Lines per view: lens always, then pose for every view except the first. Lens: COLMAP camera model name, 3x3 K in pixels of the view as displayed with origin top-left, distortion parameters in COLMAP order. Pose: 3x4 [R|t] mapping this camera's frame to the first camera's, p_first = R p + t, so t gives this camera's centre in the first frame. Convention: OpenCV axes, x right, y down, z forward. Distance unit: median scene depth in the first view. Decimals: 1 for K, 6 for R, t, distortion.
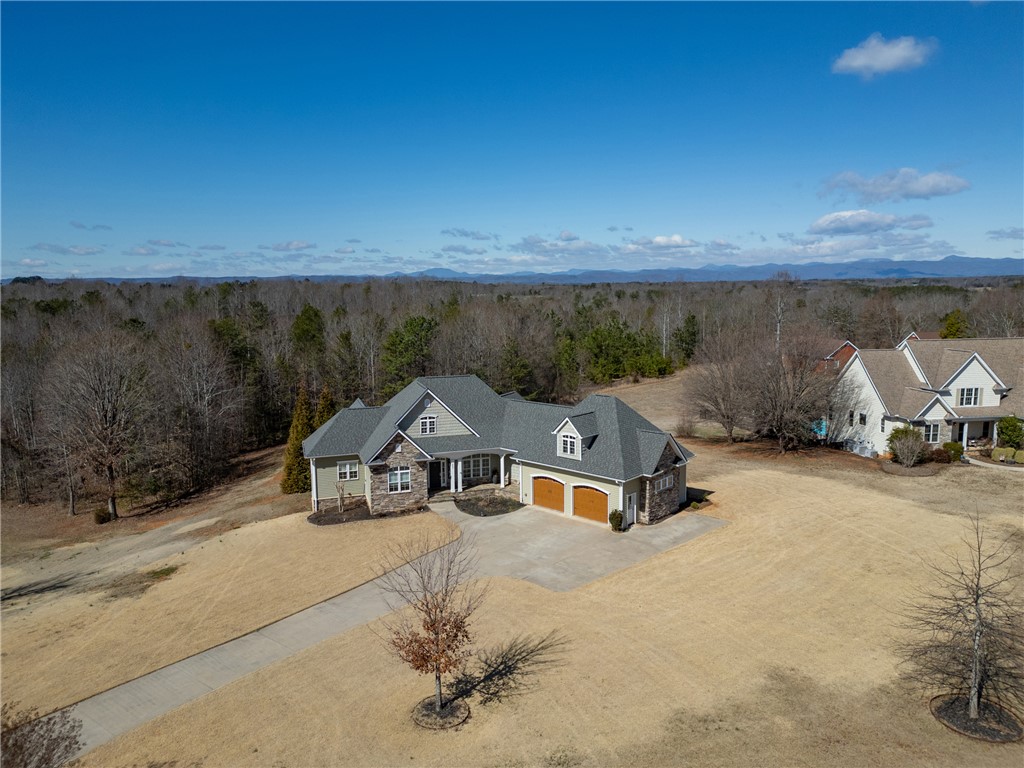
lens RADIAL K [[711.0, 0, 512.0], [0, 711.0, 384.0], [0, 0, 1]] dist [0.100372, -0.089280]
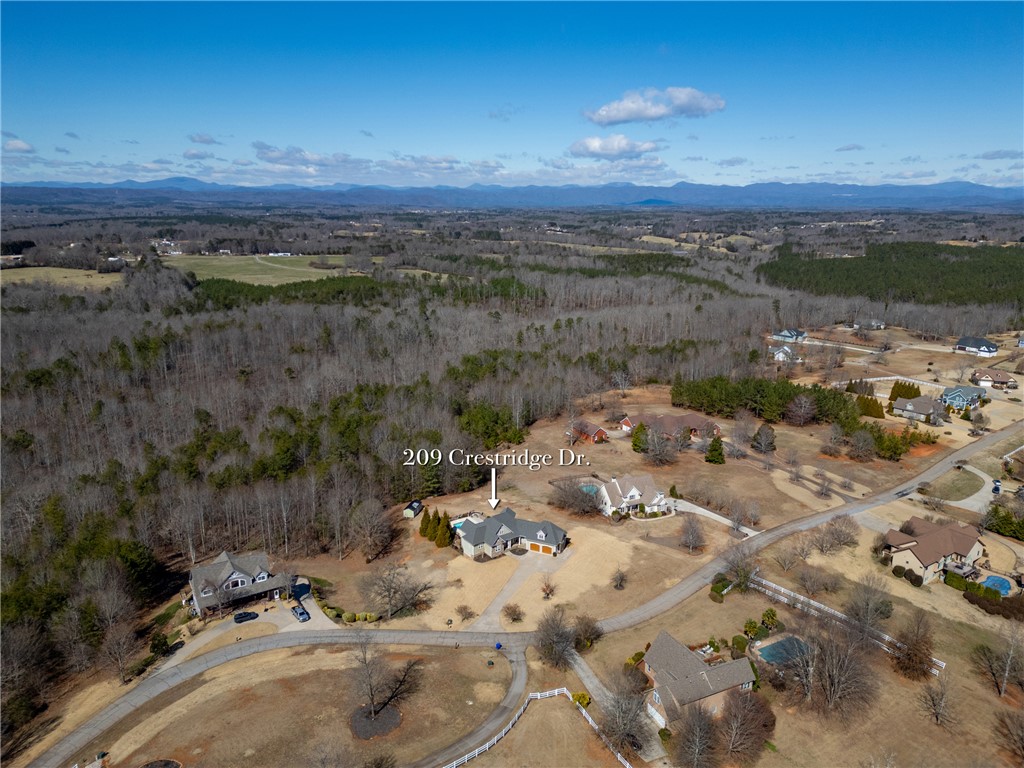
lens RADIAL K [[711.0, 0, 512.0], [0, 711.0, 384.0], [0, 0, 1]] dist [0.100372, -0.089280]
pose [[0.950837, -0.056545, 0.304486, -1.194640], [0.021949, 0.993022, 0.115867, -1.179259], [-0.308913, -0.103487, 0.945443, -2.558706]]
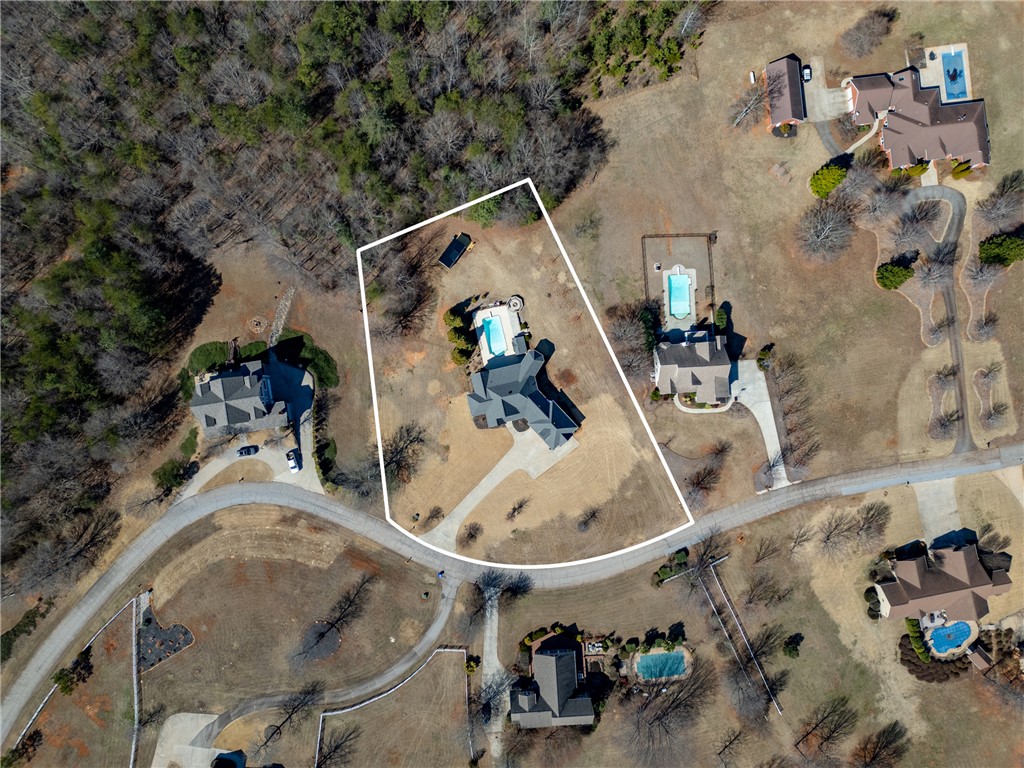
lens RADIAL K [[711.0, 0, 512.0], [0, 711.0, 384.0], [0, 0, 1]] dist [0.100372, -0.089280]
pose [[0.997140, 0.072379, 0.021750, -0.189062], [-0.032764, 0.154666, 0.987423, -3.443412], [0.068104, -0.985312, 0.156595, 0.583896]]
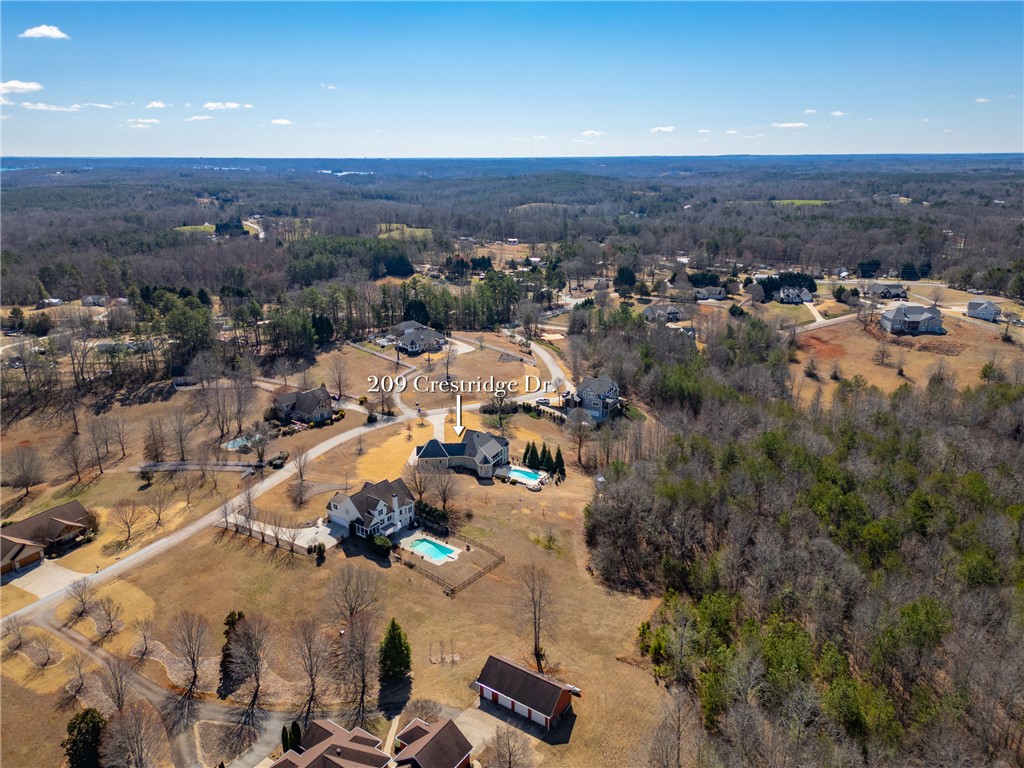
lens RADIAL K [[711.0, 0, 512.0], [0, 711.0, 384.0], [0, 0, 1]] dist [0.100372, -0.089280]
pose [[-0.698977, 0.235432, -0.675280, 2.585574], [-0.078822, 0.913142, 0.399949, -2.050030], [0.710787, 0.332782, -0.619708, 3.810686]]
